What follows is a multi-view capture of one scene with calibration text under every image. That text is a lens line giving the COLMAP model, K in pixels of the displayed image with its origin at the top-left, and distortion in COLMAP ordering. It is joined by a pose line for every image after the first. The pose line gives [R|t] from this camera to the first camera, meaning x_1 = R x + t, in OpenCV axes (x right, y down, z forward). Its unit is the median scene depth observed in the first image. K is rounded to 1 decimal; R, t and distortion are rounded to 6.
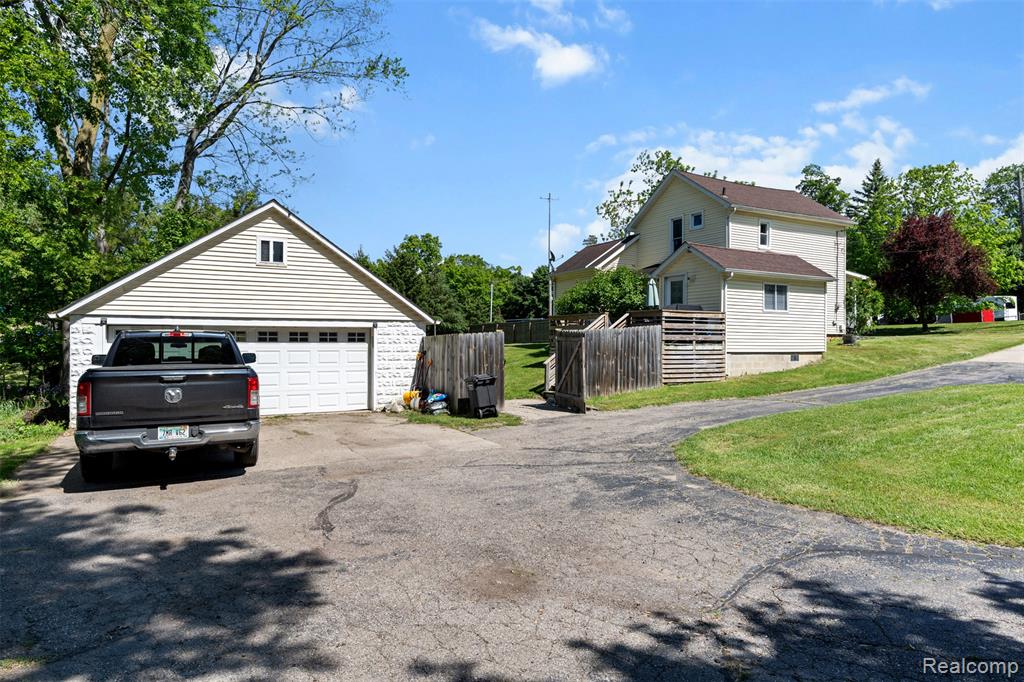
lens RADIAL K [[595.0, 0, 511.2], [0, 595.0, 340.0], [0, 0, 1]] dist [0.000523, 0.000067]
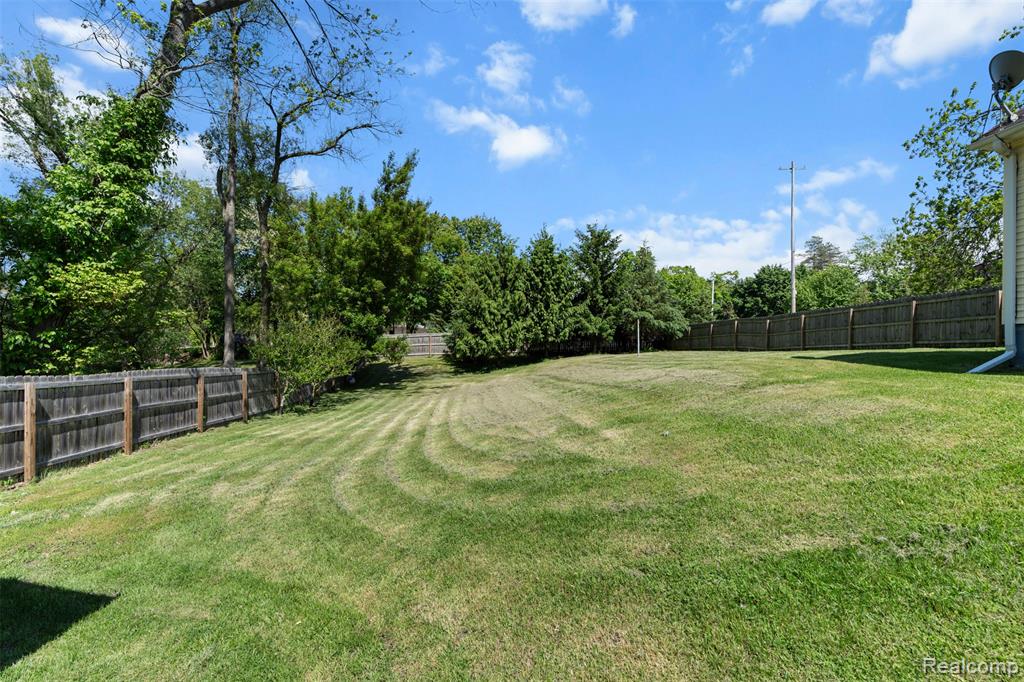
lens RADIAL K [[461.9, 0, 510.7], [0, 461.9, 342.5], [0, 0, 1]] dist [0.002469, 0.000179]
pose [[0.912237, 0.001153, -0.409662, -0.024055], [-0.002585, 0.999992, -0.002942, 0.000240], [0.409656, 0.003743, 0.912233, 0.239095]]
